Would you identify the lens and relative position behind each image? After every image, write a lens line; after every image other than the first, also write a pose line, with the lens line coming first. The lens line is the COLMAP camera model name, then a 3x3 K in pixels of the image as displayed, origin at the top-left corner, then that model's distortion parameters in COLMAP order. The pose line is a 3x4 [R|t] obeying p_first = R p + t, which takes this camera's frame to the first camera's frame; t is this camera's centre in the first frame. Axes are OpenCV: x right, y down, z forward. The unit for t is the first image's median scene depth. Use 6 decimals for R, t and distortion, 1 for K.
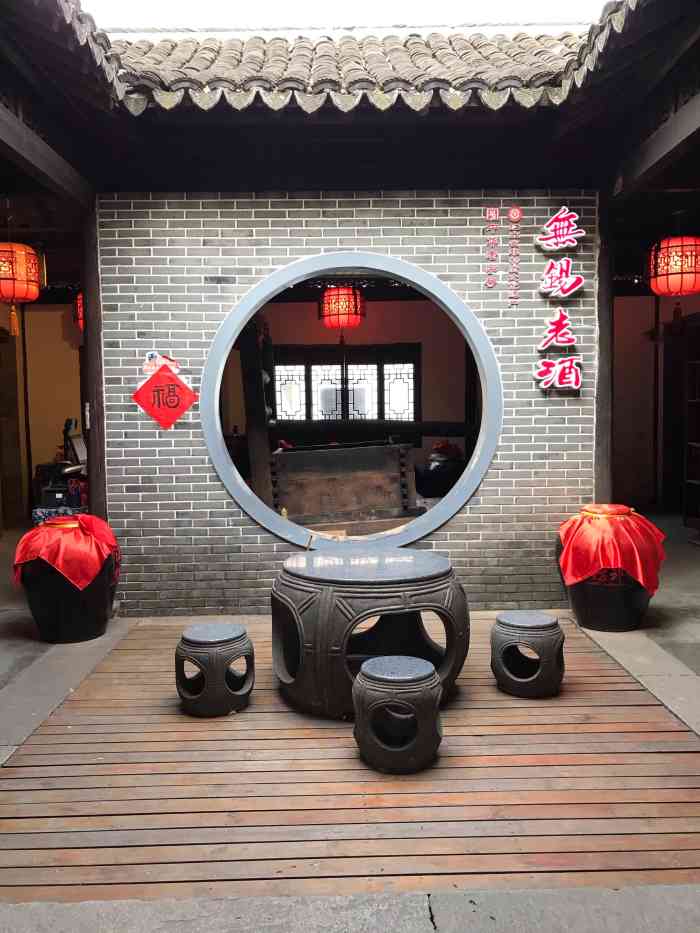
lens RADIAL K [[750.5, 0, 350.0], [0, 750.5, 466.5], [0, 0, 1]] dist [0.058969, -0.269098]
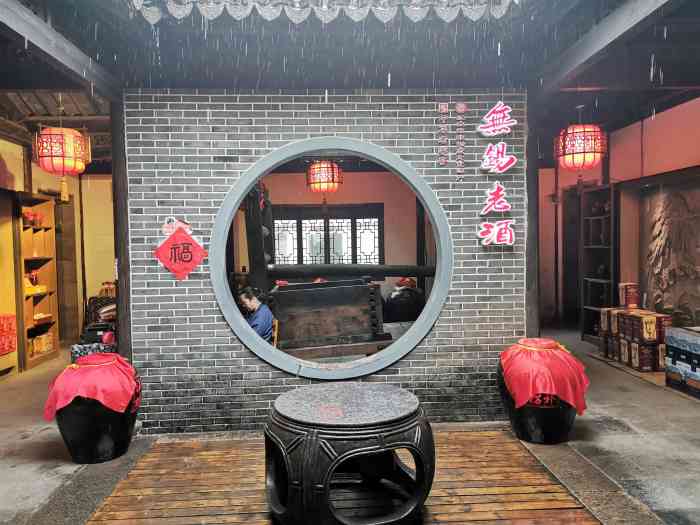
lens RADIAL K [[516.4, 0, 350.0], [0, 516.4, 262.5], [0, 0, 1]] dist [0.059566, -0.193830]
pose [[0.999283, -0.005292, 0.037500, -0.001099], [0.006576, 0.999393, -0.034215, -0.046421], [-0.037296, 0.034437, 0.998711, 0.144222]]
